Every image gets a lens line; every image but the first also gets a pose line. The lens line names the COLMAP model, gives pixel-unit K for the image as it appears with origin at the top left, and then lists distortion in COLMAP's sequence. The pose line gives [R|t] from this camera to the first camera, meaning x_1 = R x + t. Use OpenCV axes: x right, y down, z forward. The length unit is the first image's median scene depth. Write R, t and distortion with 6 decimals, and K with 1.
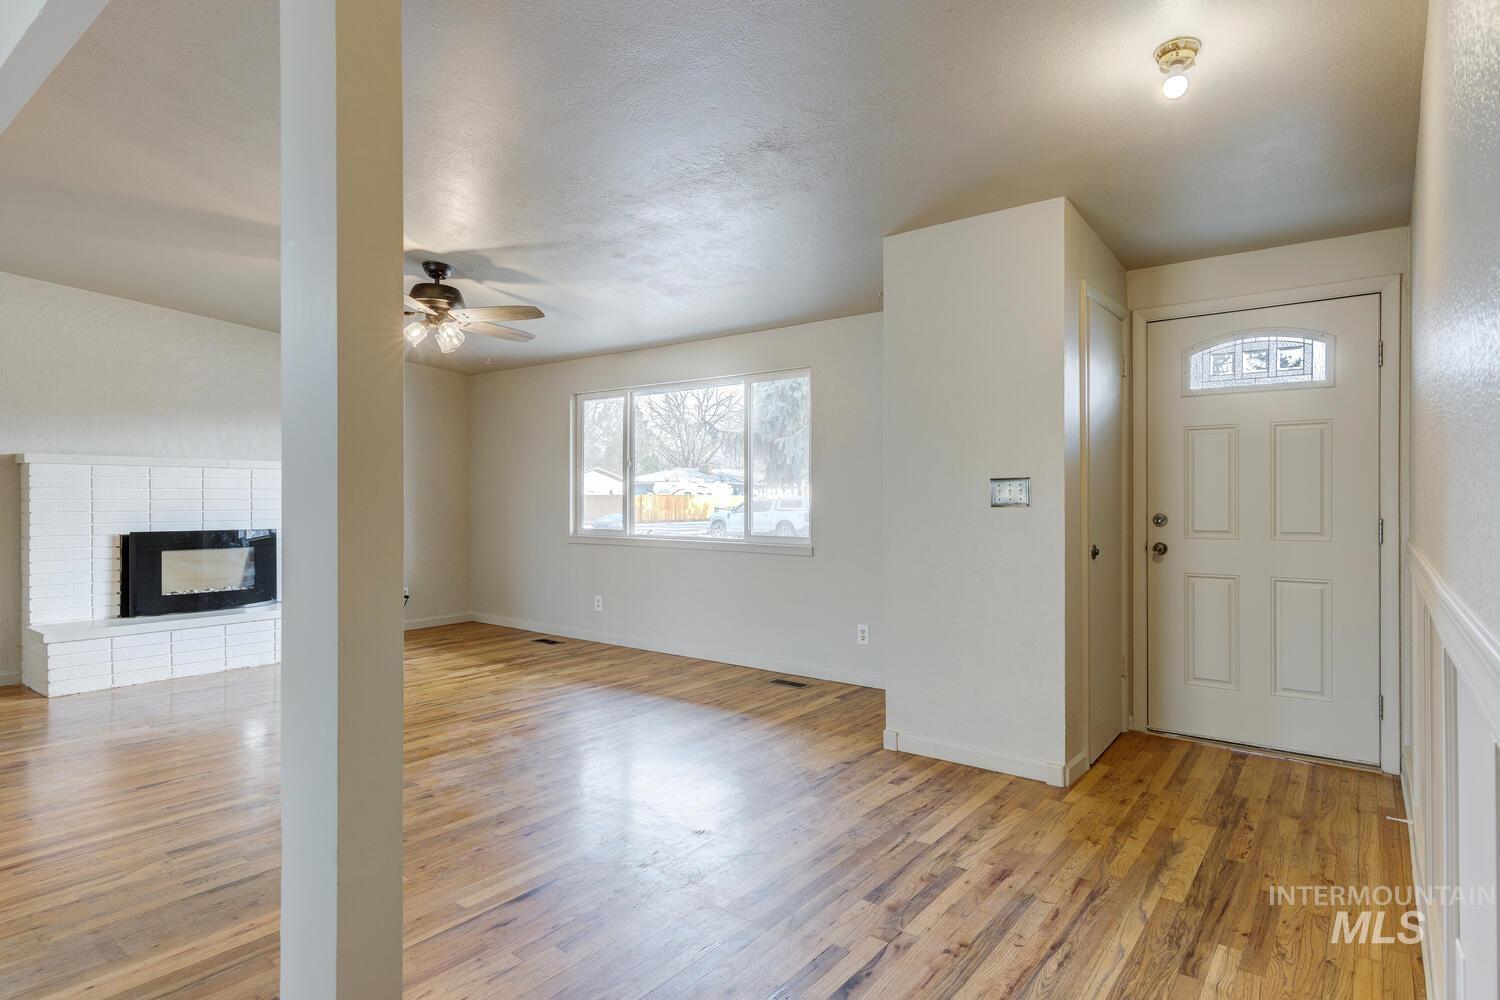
lens RADIAL K [[802.7, 0, 750.1], [0, 802.7, 503.3], [0, 0, 1]] dist [0.014017, -0.003674]
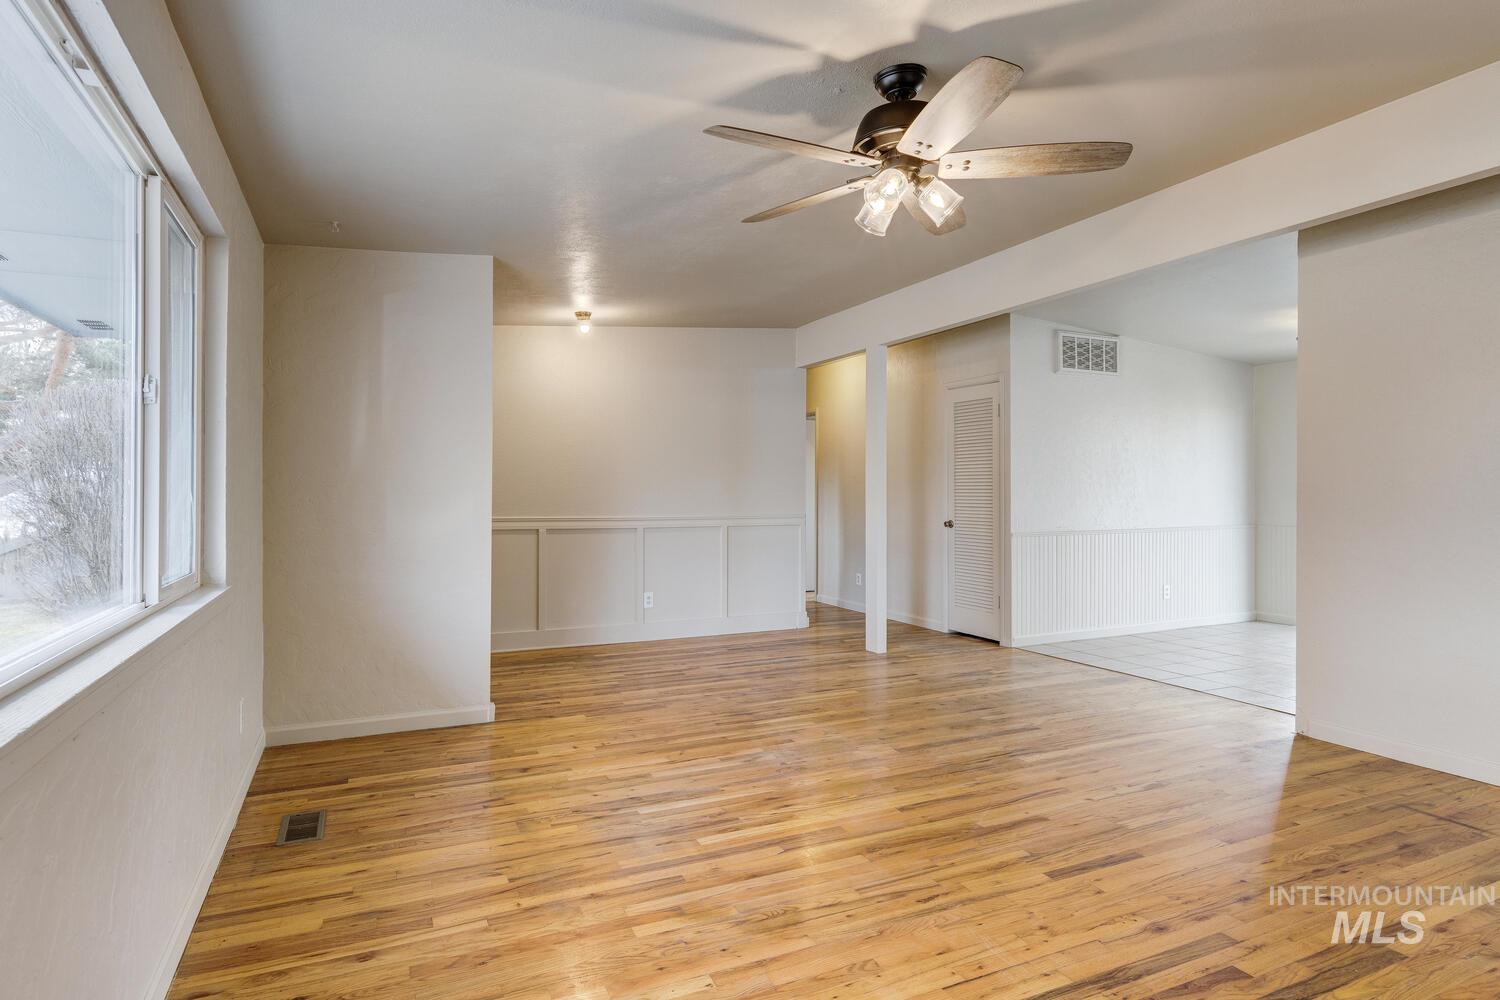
lens RADIAL K [[802.7, 0, 747.7], [0, 802.7, 493.4], [0, 0, 1]] dist [0.014017, -0.003674]
pose [[-0.890682, -0.001309, 0.454625, -0.657638], [-0.000978, 0.999999, 0.000963, -0.009623], [-0.454626, 0.000413, -0.890682, 1.859983]]
